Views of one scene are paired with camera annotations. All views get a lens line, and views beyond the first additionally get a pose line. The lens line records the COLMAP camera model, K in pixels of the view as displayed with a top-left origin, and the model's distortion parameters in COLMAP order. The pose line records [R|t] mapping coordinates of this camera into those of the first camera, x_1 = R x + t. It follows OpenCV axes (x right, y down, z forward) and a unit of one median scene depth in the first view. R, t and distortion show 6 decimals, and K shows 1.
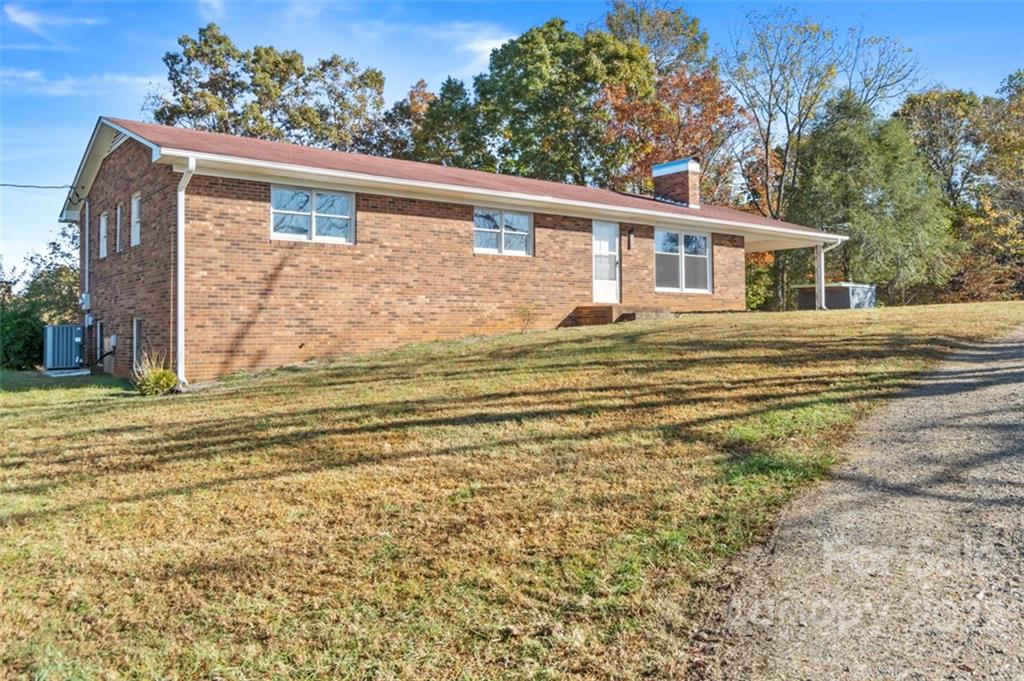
lens RADIAL K [[798.7, 0, 504.8], [0, 798.7, 340.9], [0, 0, 1]] dist [-0.008856, 0.010042]
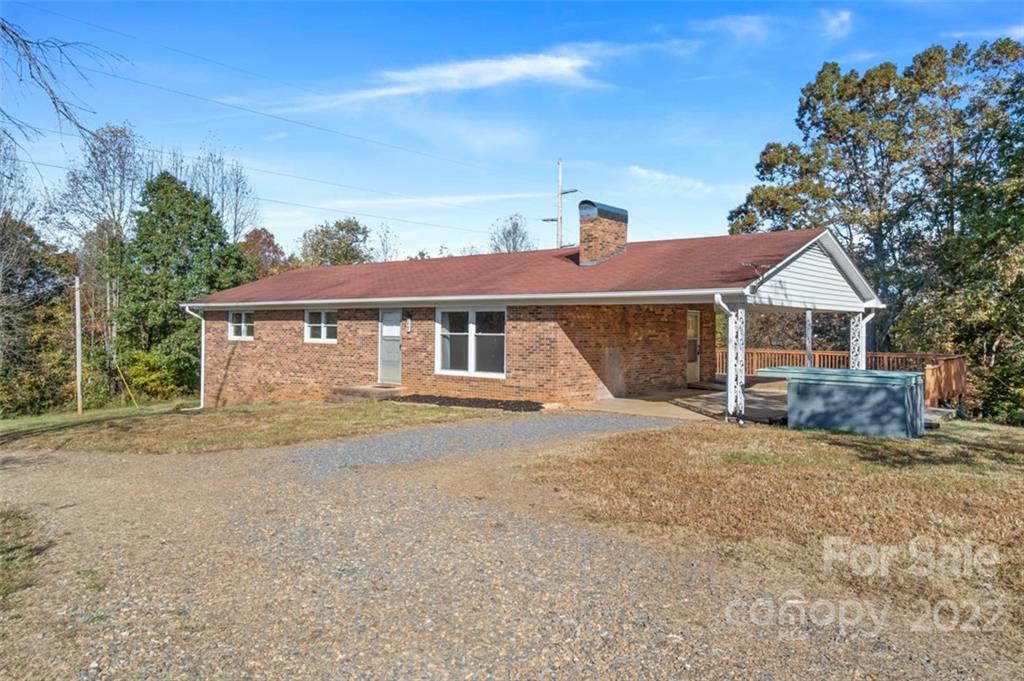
lens RADIAL K [[730.2, 0, 518.2], [0, 730.2, 331.2], [0, 0, 1]] dist [0.014797, -0.002023]
pose [[0.209772, 0.018568, -0.977574, 1.154495], [-0.016479, 0.999745, 0.015453, -0.139182], [0.977611, 0.012868, 0.210024, 0.978192]]
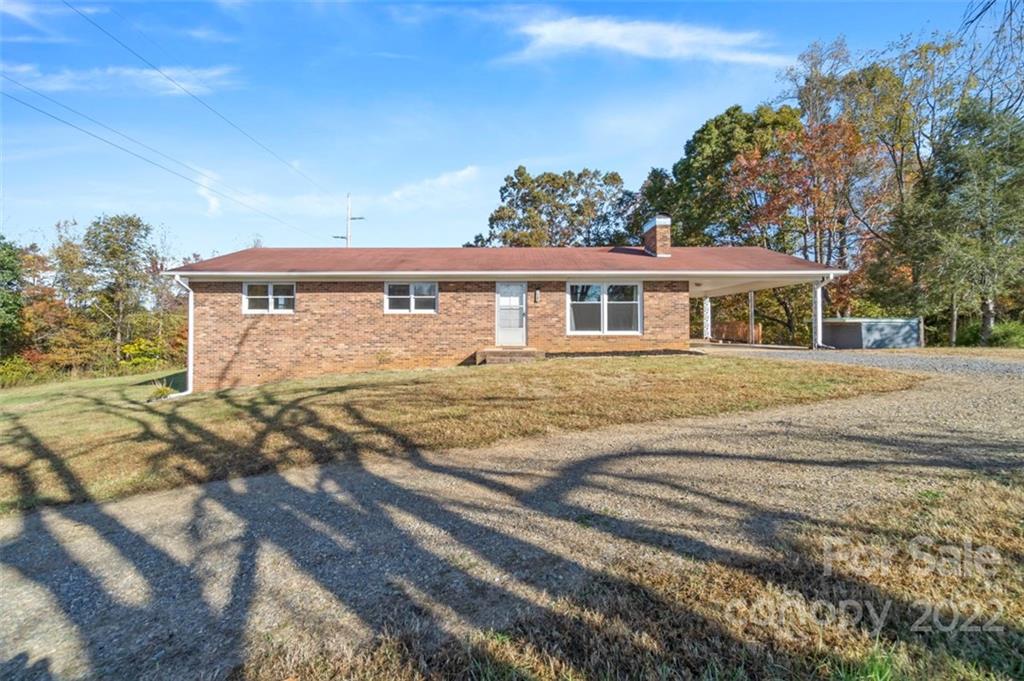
lens RADIAL K [[441.1, 0, 512.5], [0, 441.1, 333.0], [0, 0, 1]] dist [-0.001725, -0.001261]
pose [[0.787546, 0.019247, -0.615956, 0.574602], [-0.010632, 0.999788, 0.017648, -0.081498], [0.616165, -0.007350, 0.787583, 0.451728]]
